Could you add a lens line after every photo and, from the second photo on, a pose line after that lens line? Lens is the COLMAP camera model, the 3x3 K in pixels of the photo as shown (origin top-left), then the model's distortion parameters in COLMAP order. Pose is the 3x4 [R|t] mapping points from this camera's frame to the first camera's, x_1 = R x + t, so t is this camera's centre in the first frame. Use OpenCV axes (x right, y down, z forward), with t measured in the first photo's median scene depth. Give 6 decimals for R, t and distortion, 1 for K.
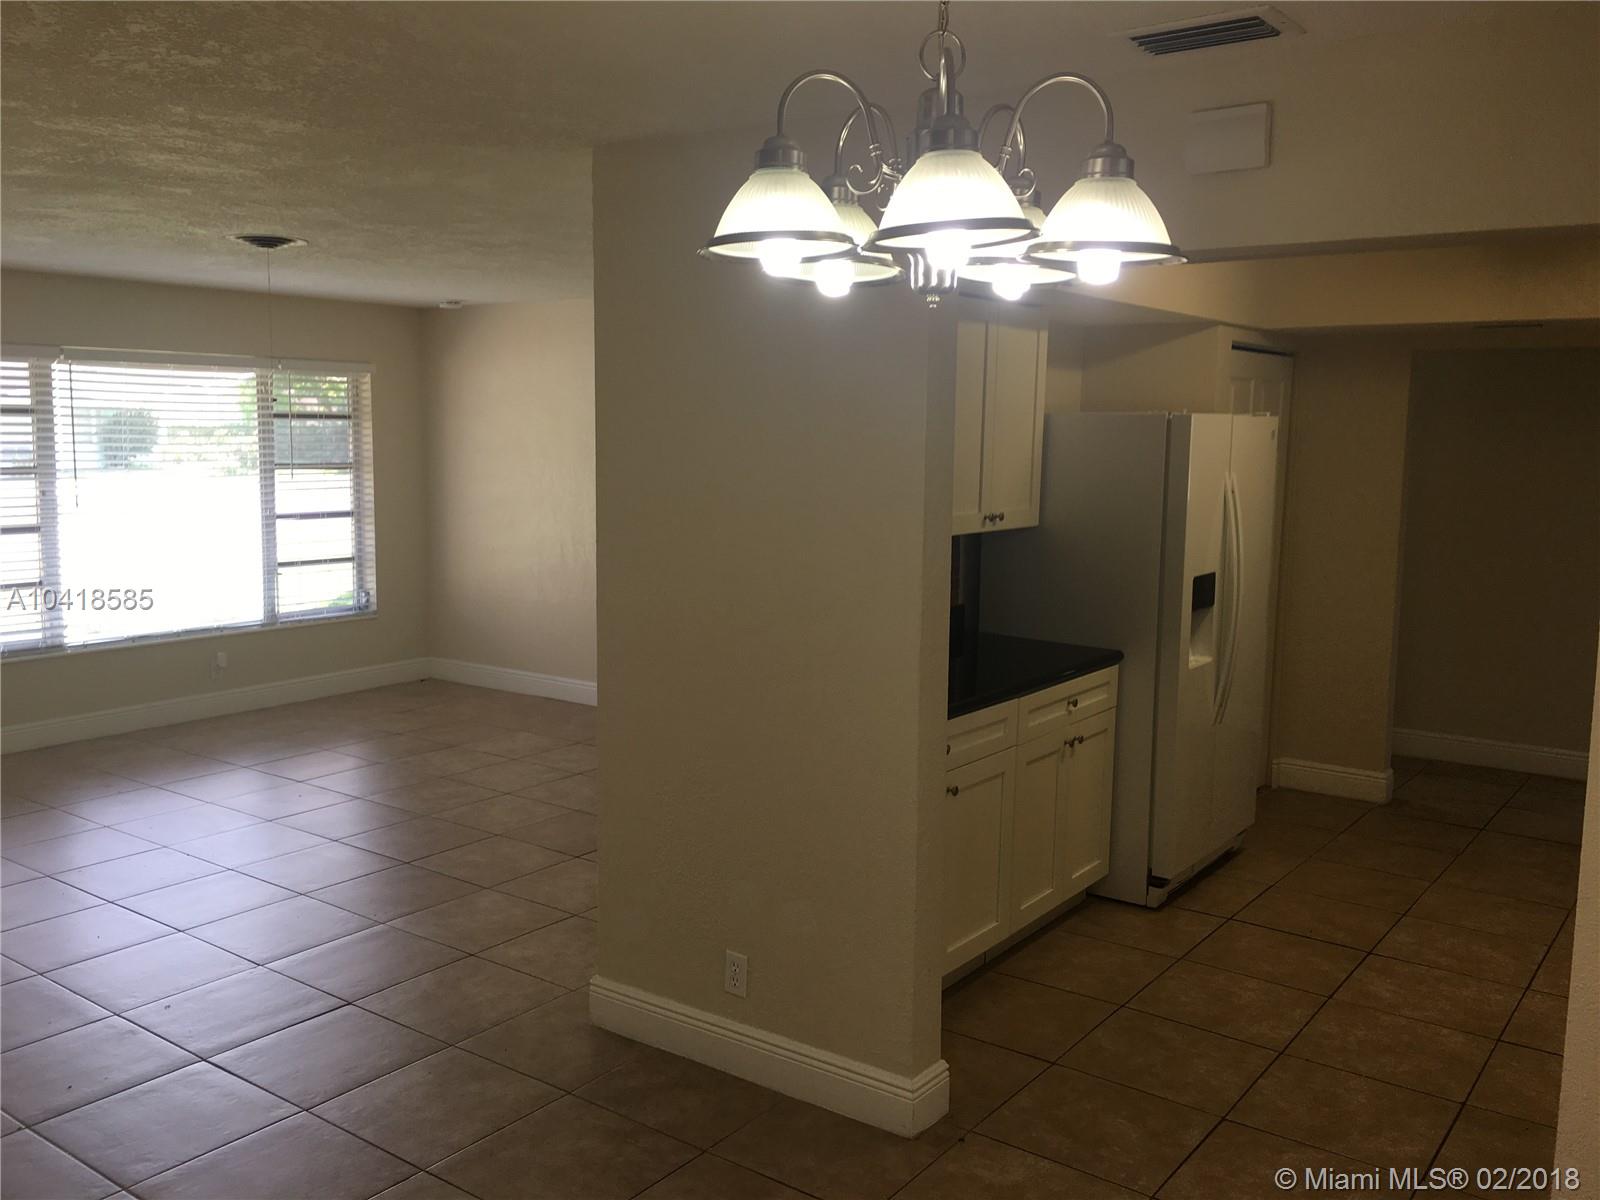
lens RADIAL K [[1402.4, 0, 803.6], [0, 1402.4, 603.5], [0, 0, 1]] dist [0.071948, -0.101444]
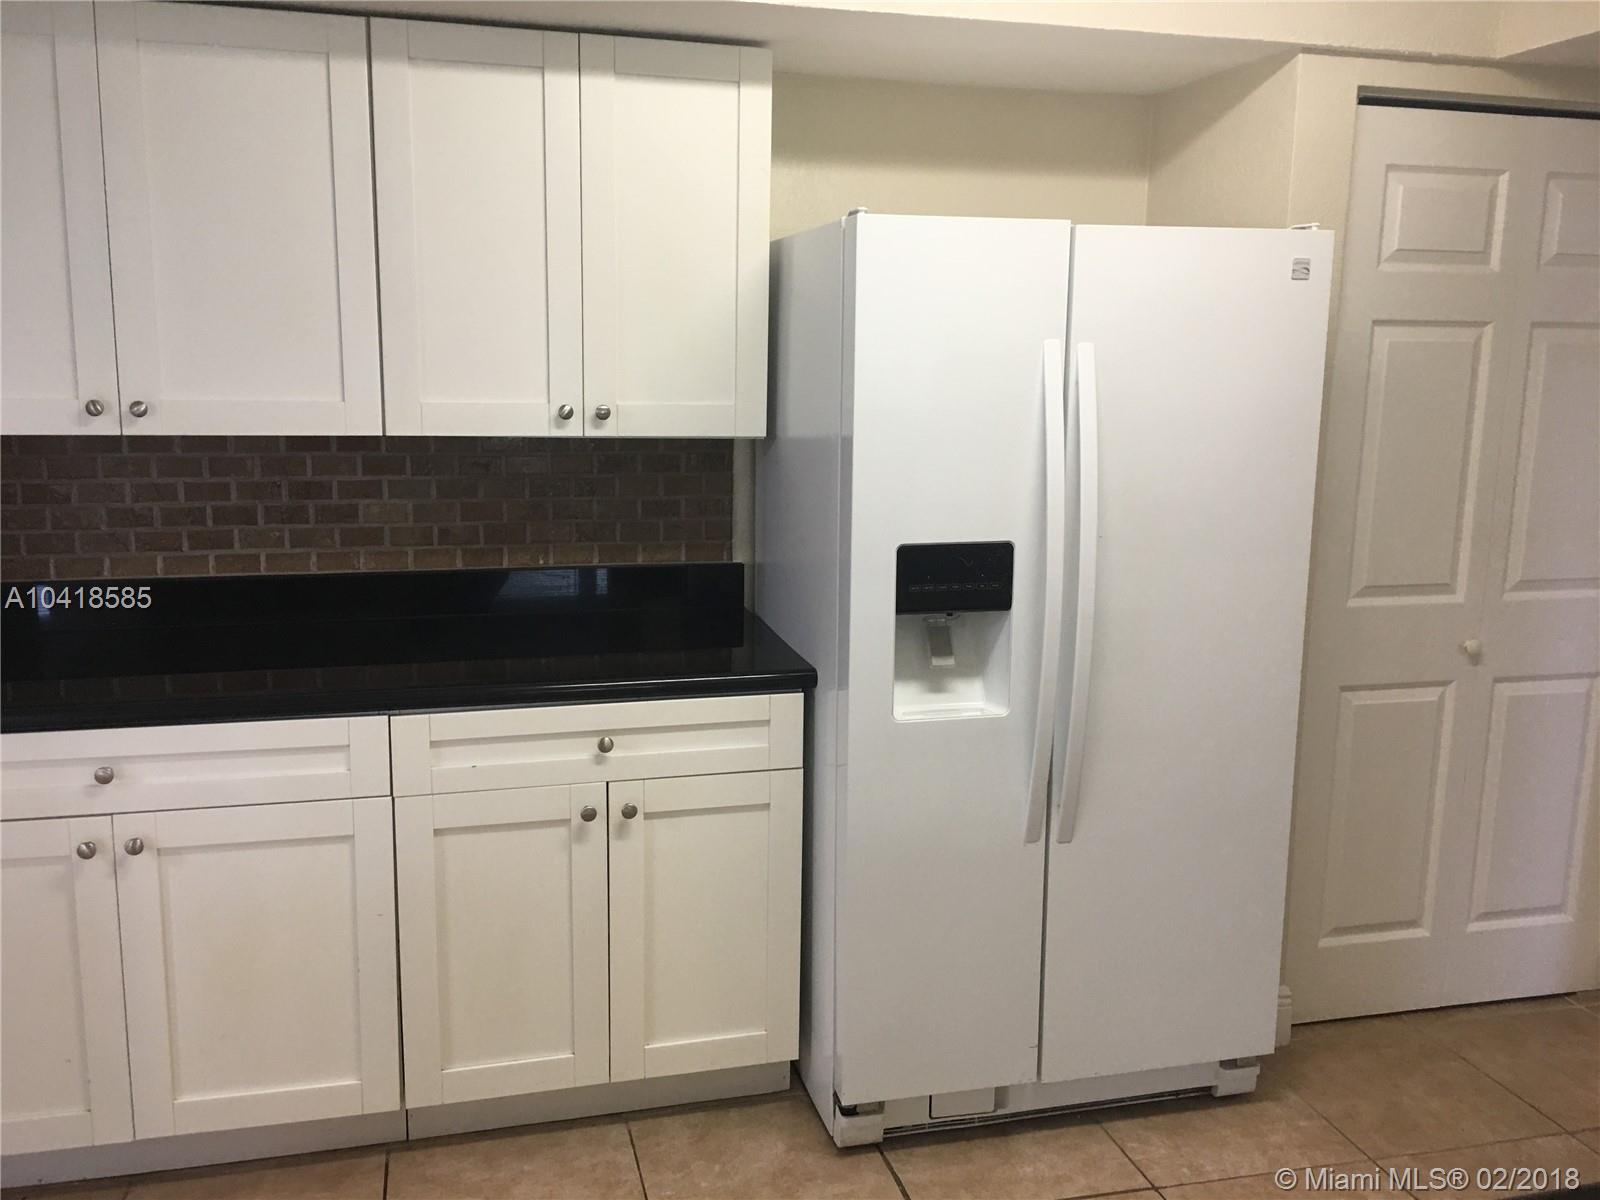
lens RADIAL K [[1402.4, 0, 800.1], [0, 1402.4, 591.0], [0, 0, 1]] dist [0.071948, -0.101444]
pose [[0.765011, 0.110709, -0.634430, 0.554493], [-0.085807, 0.993852, 0.069961, -0.033975], [0.638275, 0.000918, 0.769808, 0.565853]]
